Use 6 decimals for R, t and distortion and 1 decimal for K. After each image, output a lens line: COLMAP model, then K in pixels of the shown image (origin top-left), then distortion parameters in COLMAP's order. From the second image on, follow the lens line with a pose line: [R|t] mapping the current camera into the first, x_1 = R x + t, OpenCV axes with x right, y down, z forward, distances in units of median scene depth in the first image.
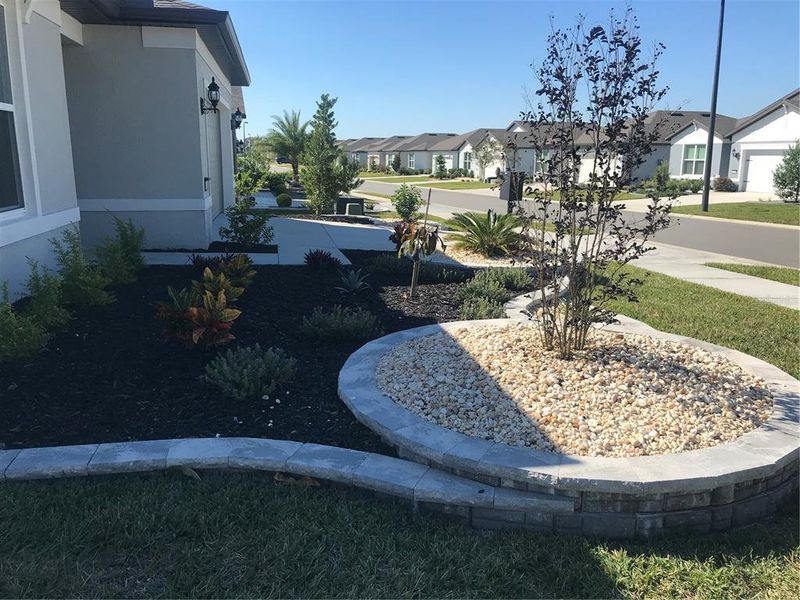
lens RADIAL K [[656.0, 0, 393.5], [0, 656.0, 298.9], [0, 0, 1]] dist [-0.003840, -0.006877]
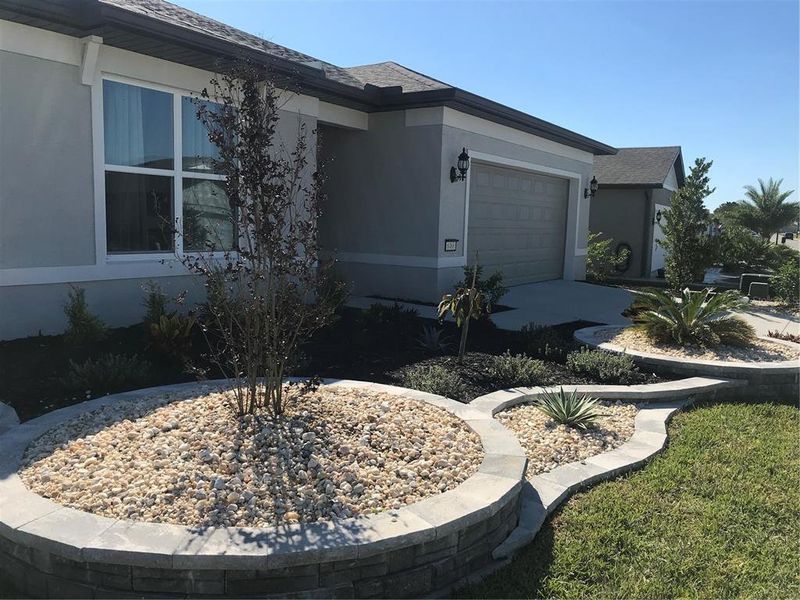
lens RADIAL K [[656.0, 0, 393.5], [0, 656.0, 298.9], [0, 0, 1]] dist [-0.003840, -0.006877]
pose [[0.718431, 0.092541, -0.689415, 0.400787], [-0.166421, 0.985194, -0.041182, -0.027988], [0.675397, 0.144320, 0.723195, 0.170186]]
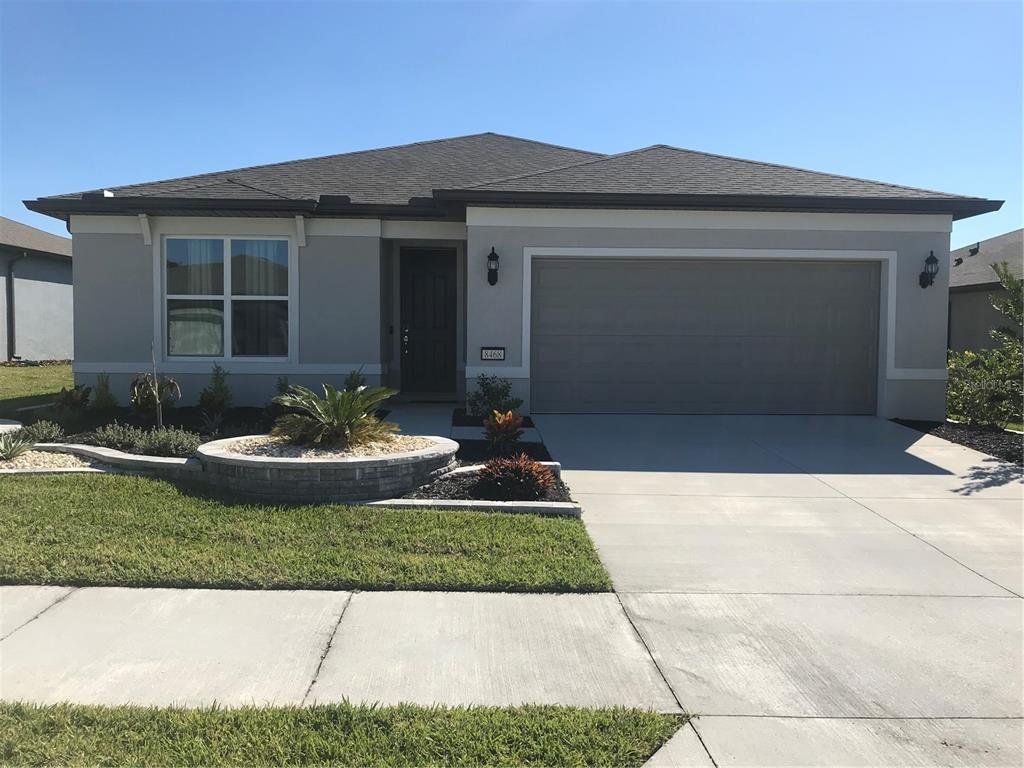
lens RADIAL K [[839.7, 0, 503.7], [0, 839.7, 382.6], [0, 0, 1]] dist [-0.003840, -0.006877]
pose [[-0.141152, 0.038740, -0.989230, 0.960201], [-0.218896, 0.973281, 0.069349, -0.224898], [0.965485, 0.226328, -0.128901, 1.195788]]
